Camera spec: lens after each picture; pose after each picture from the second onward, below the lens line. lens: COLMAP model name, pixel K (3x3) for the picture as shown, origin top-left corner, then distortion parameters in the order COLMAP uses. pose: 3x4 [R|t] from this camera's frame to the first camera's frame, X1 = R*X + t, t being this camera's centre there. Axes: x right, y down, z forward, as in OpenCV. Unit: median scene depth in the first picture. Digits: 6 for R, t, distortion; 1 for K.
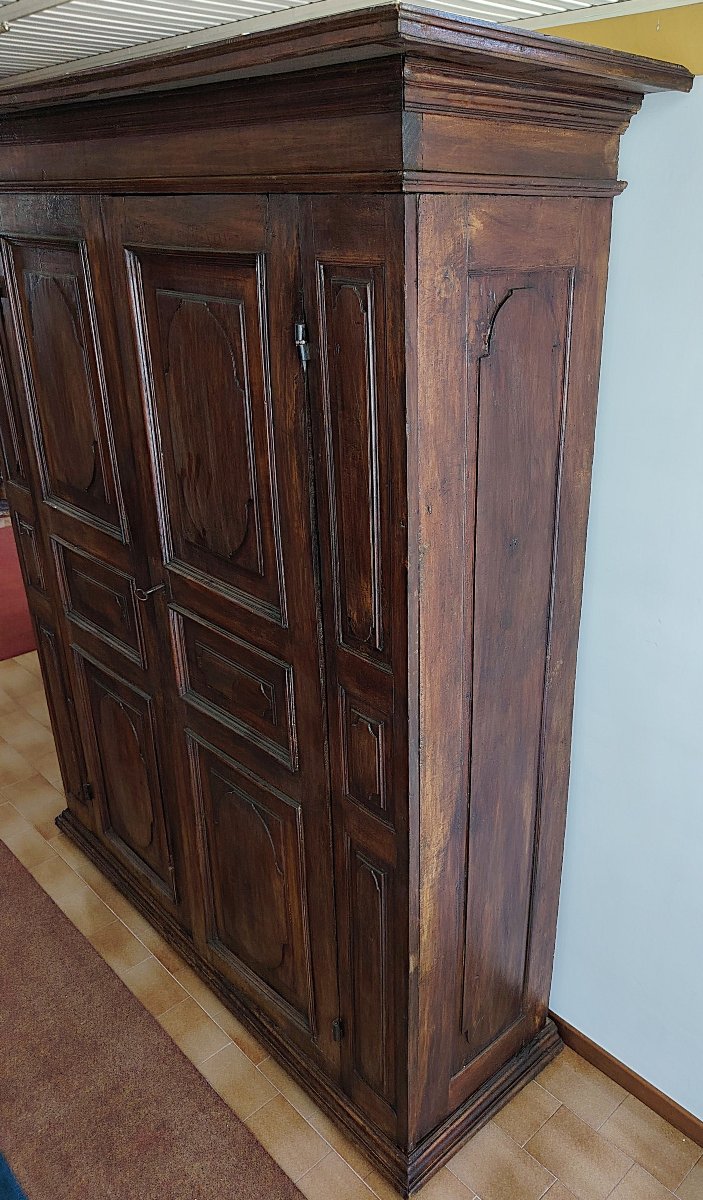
lens RADIAL K [[897.1, 0, 431.9], [0, 897.1, 598.9], [0, 0, 1]] dist [0.025026, -0.001746]
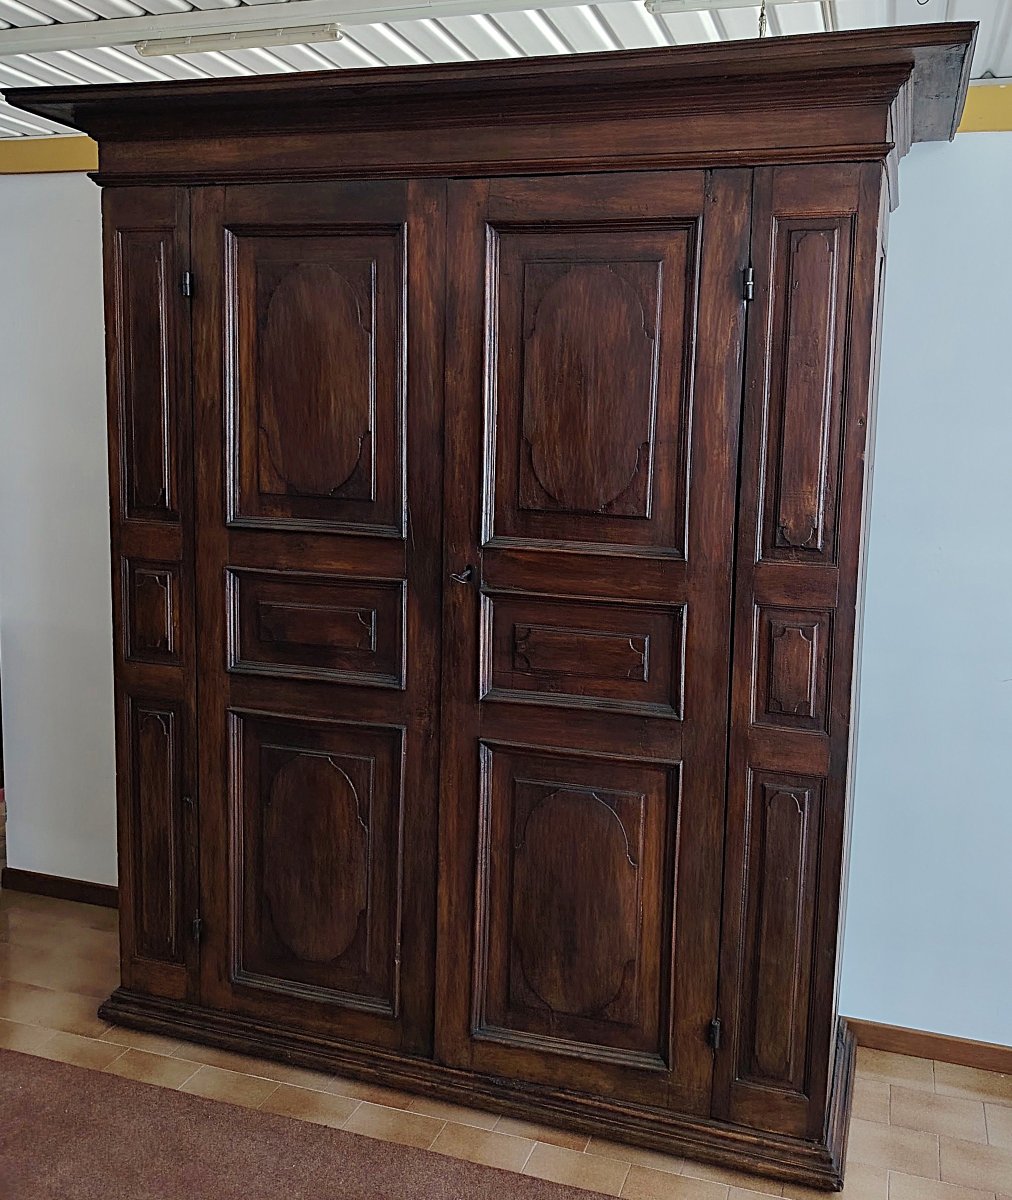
lens RADIAL K [[1074.8, 0, 563.5], [0, 1074.8, 559.8], [0, 0, 1]] dist [0.093790, -0.136886]
pose [[0.884623, -0.034687, 0.465016, -0.781157], [0.162067, 0.957933, -0.236852, 0.271968], [-0.437238, 0.284889, 0.853031, -0.005363]]
